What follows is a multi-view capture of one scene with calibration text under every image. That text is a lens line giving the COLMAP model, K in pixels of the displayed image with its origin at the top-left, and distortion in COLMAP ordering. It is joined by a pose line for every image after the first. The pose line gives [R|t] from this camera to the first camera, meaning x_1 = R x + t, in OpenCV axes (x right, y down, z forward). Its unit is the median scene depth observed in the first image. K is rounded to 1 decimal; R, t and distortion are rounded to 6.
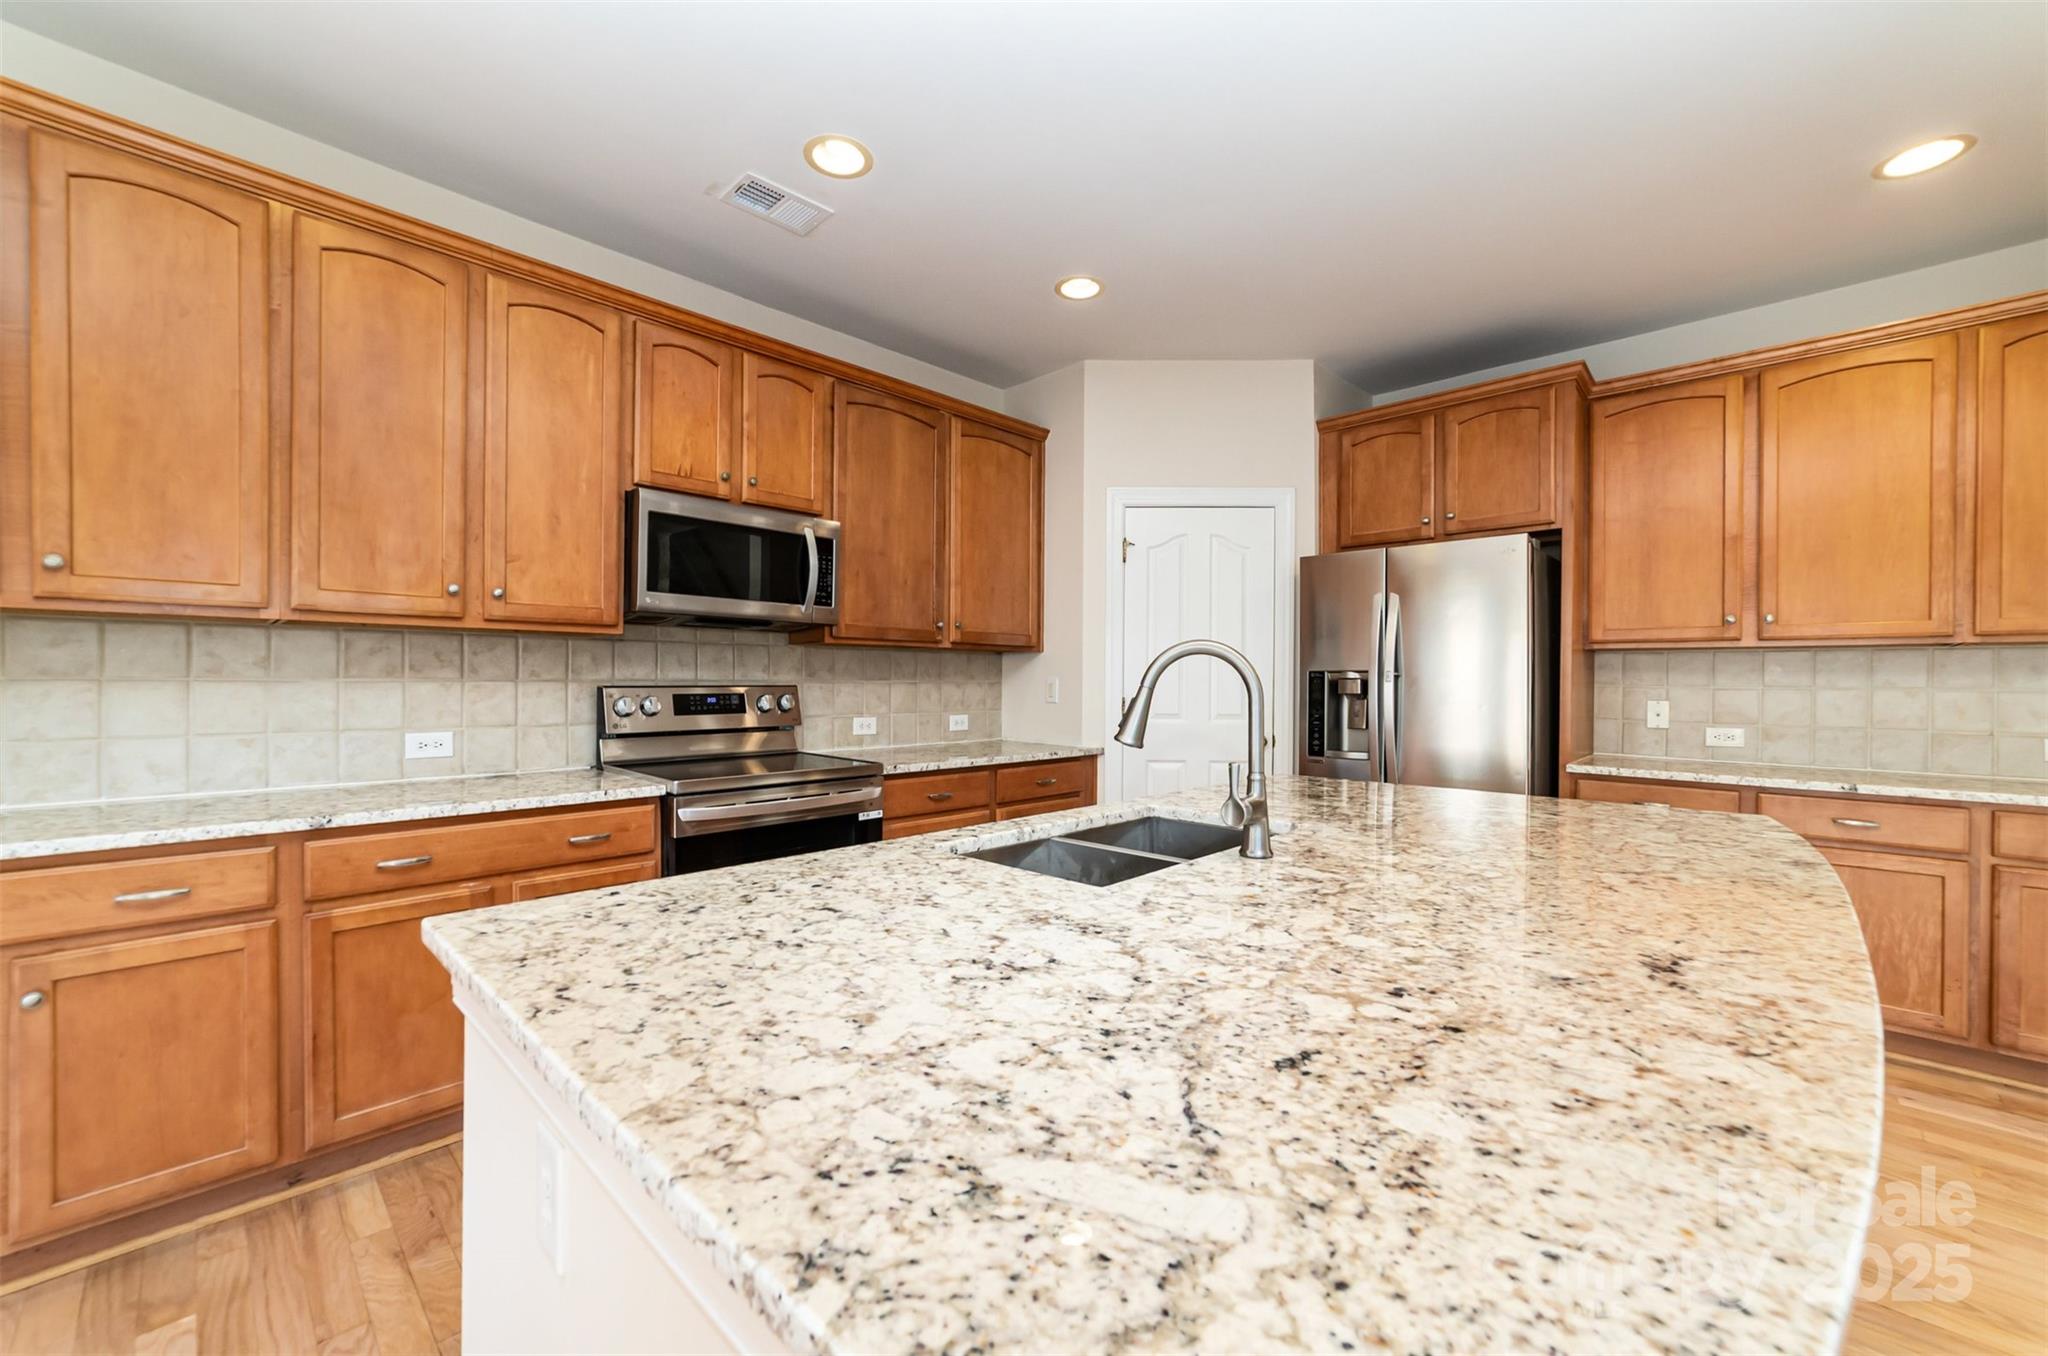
lens RADIAL K [[807.4, 0, 1022.5], [0, 807.4, 685.3], [0, 0, 1]] dist [-0.007661, 0.003005]
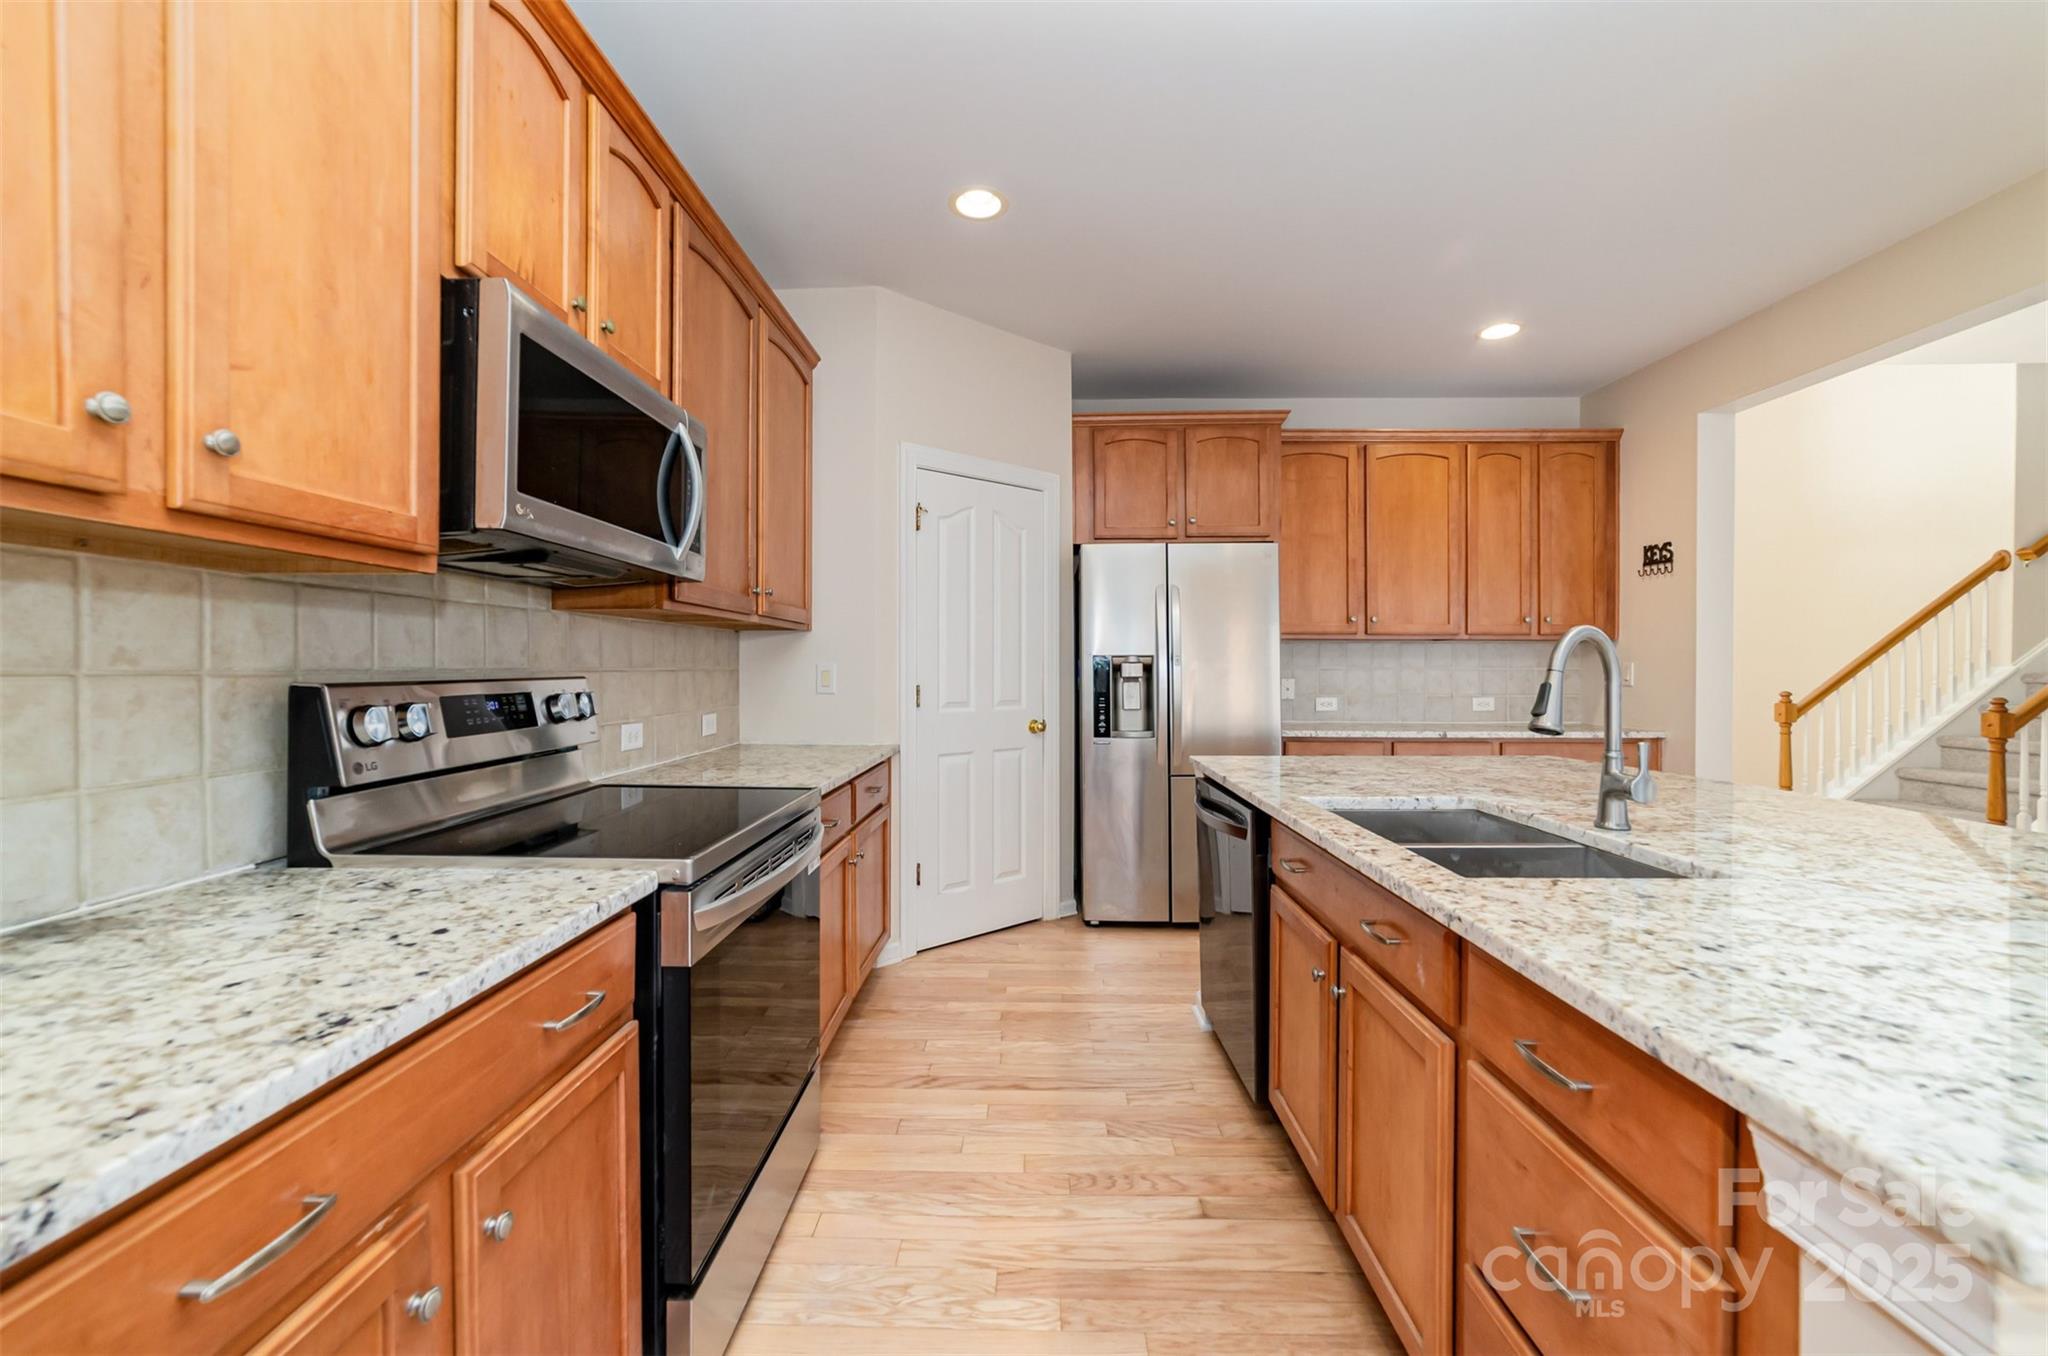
lens RADIAL K [[807.4, 0, 1019.0], [0, 807.4, 666.7], [0, 0, 1]] dist [-0.007661, 0.003005]
pose [[0.739394, -0.006438, 0.673242, -0.500440], [0.010545, 0.999942, -0.002019, -0.003072], [-0.673190, 0.008593, 0.739420, 0.370915]]
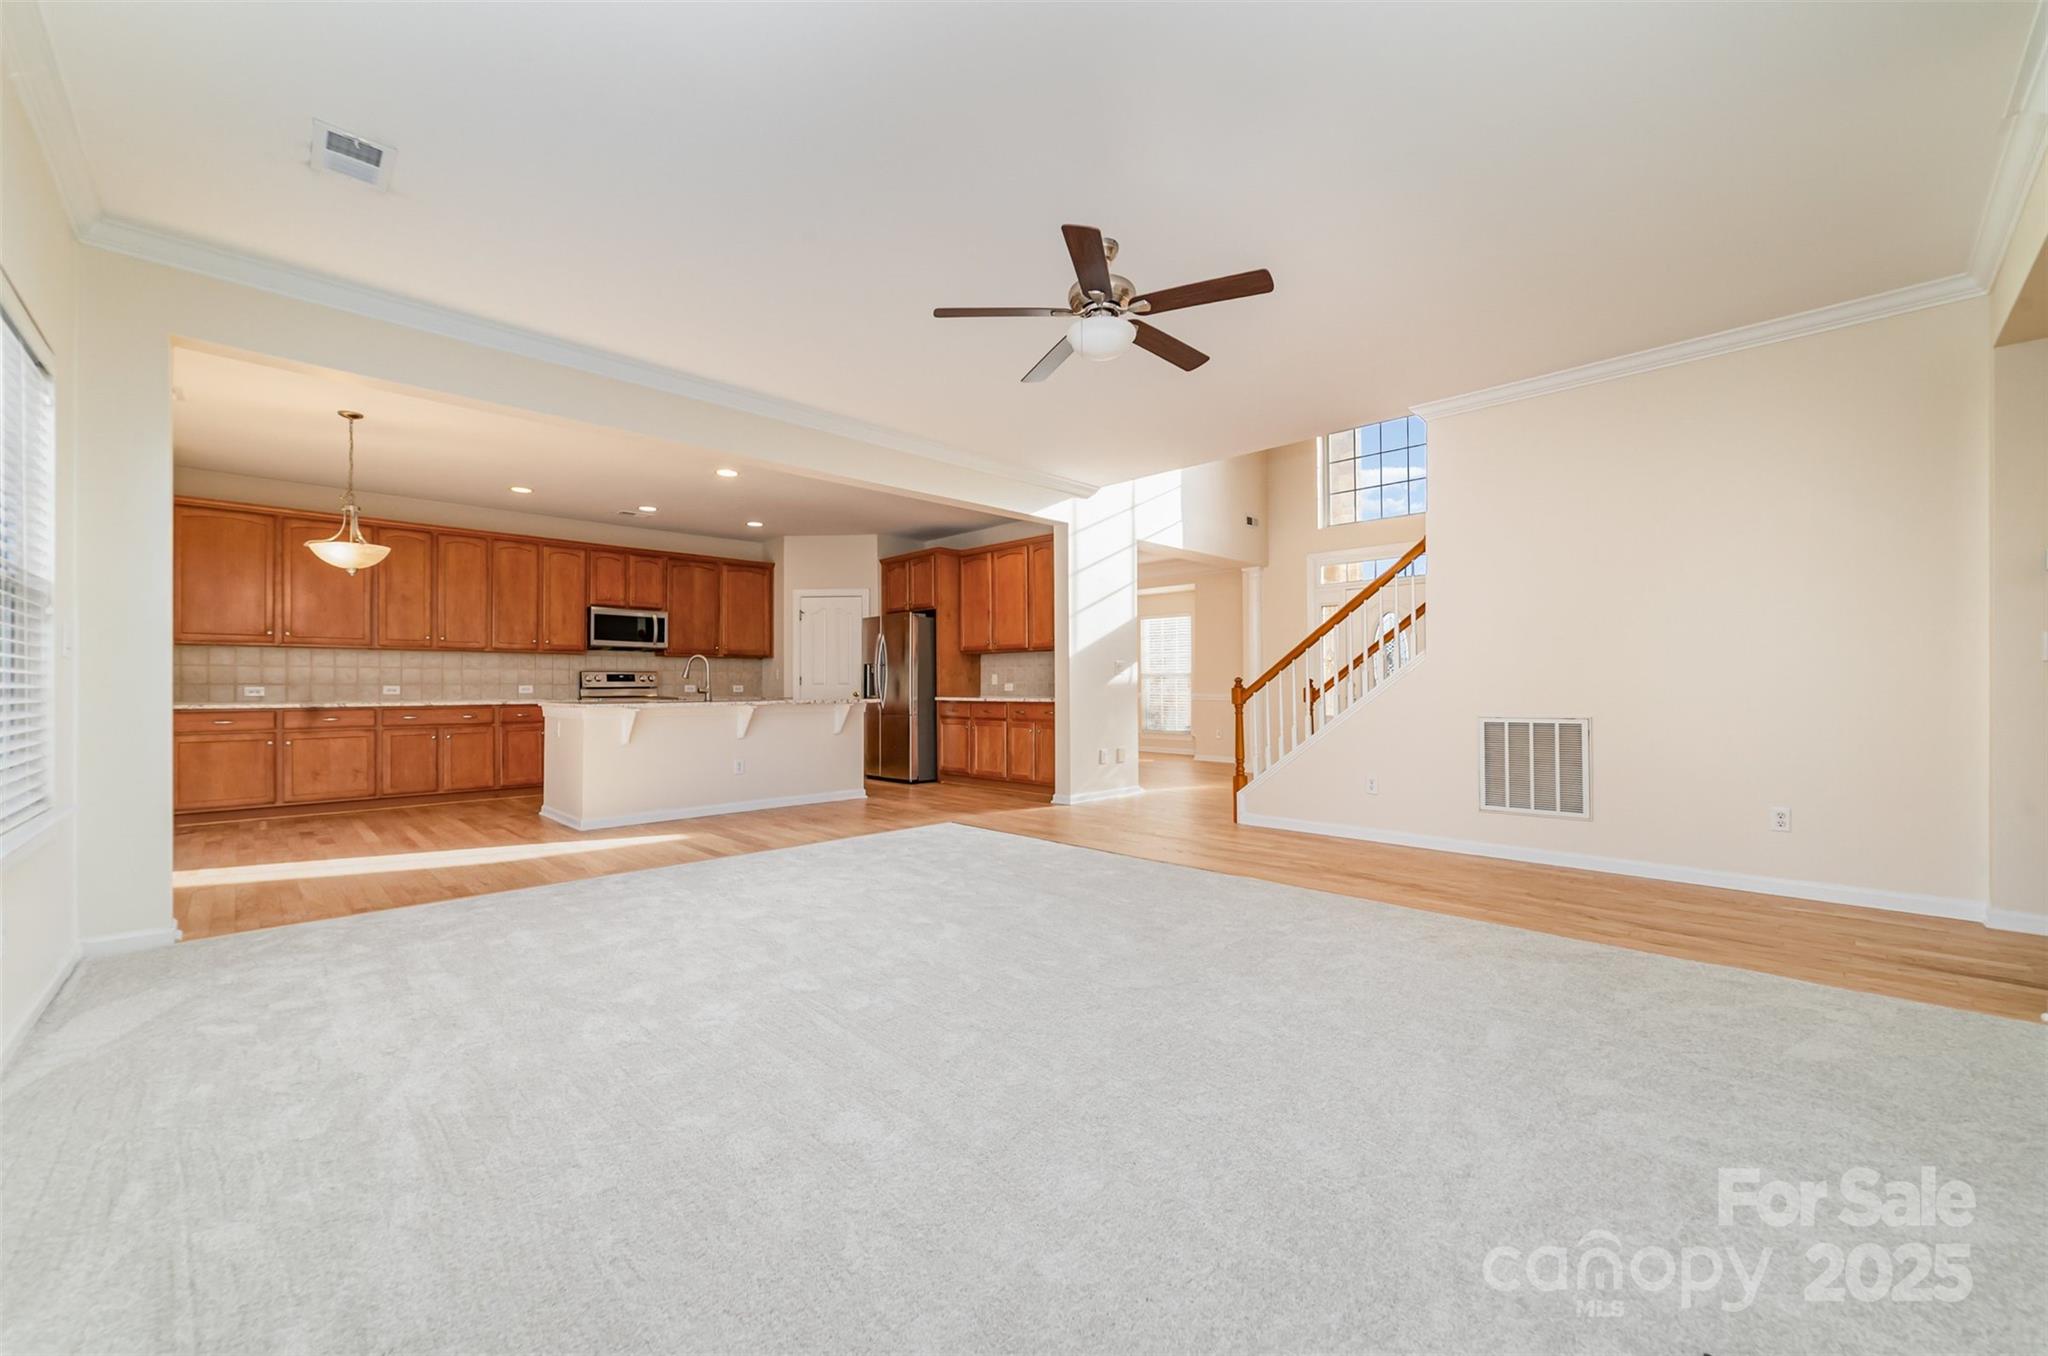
lens RADIAL K [[807.4, 0, 1022.6], [0, 807.4, 681.7], [0, 0, 1]] dist [-0.007661, 0.003005]
pose [[0.999045, -0.012011, -0.042020, 1.148181], [0.011392, 0.999824, -0.014937, 0.096552], [0.042192, 0.014444, 0.999005, -1.774923]]
